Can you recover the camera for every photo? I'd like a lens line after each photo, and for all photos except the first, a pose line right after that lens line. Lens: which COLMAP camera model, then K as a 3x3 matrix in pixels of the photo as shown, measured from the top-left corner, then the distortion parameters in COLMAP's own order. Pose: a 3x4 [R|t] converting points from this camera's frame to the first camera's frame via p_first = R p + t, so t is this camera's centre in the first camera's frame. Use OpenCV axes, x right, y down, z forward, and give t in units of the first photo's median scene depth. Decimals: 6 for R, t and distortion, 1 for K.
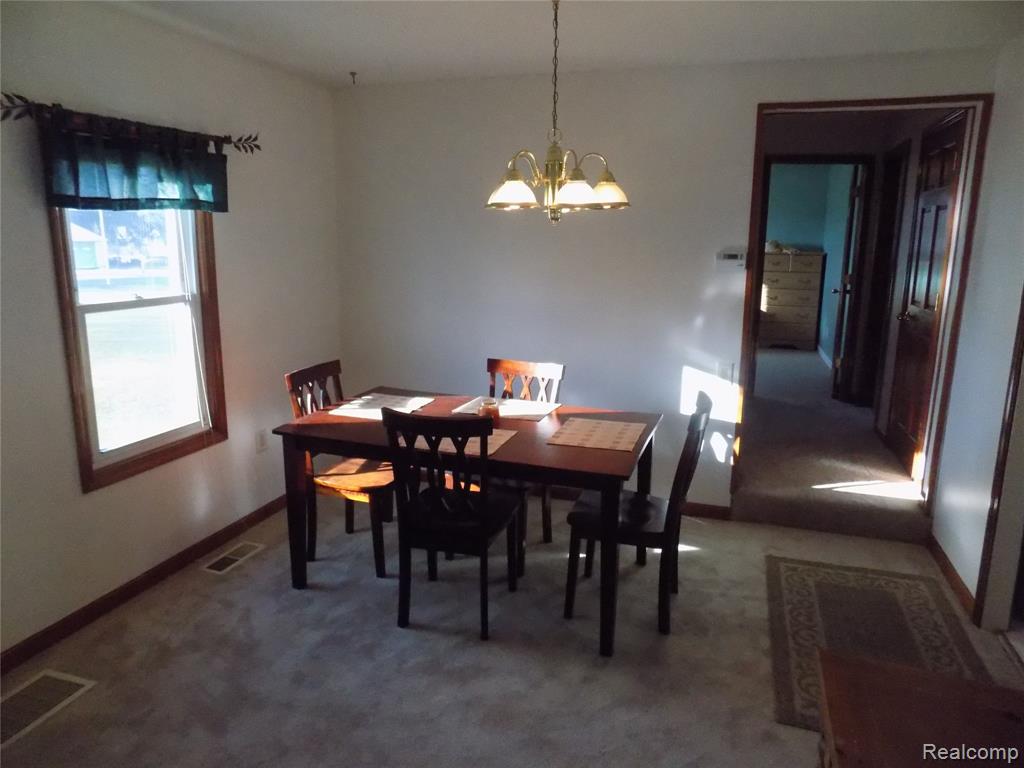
lens RADIAL K [[689.3, 0, 509.6], [0, 689.3, 381.7], [0, 0, 1]] dist [-0.058159, 0.052594]
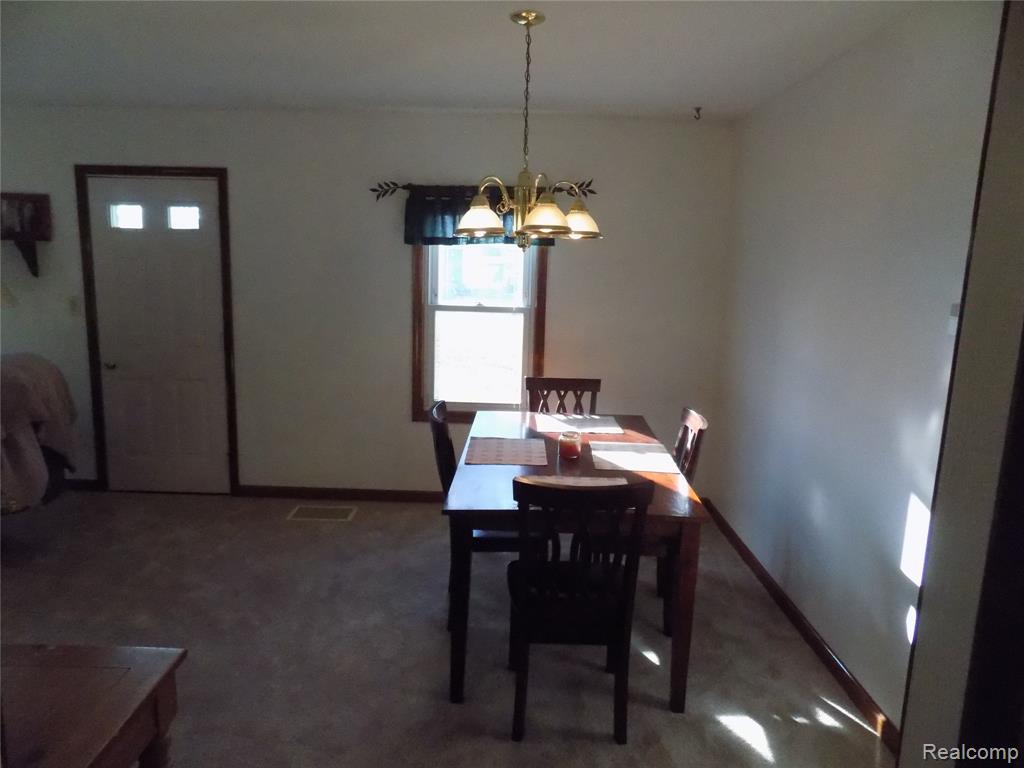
lens RADIAL K [[689.3, 0, 517.8], [0, 689.3, 380.0], [0, 0, 1]] dist [-0.058159, 0.052594]
pose [[0.325003, 0.162770, -0.931600, 0.905786], [-0.222811, 0.970526, 0.091840, -0.126607], [0.919091, 0.177722, 0.351690, 0.618562]]
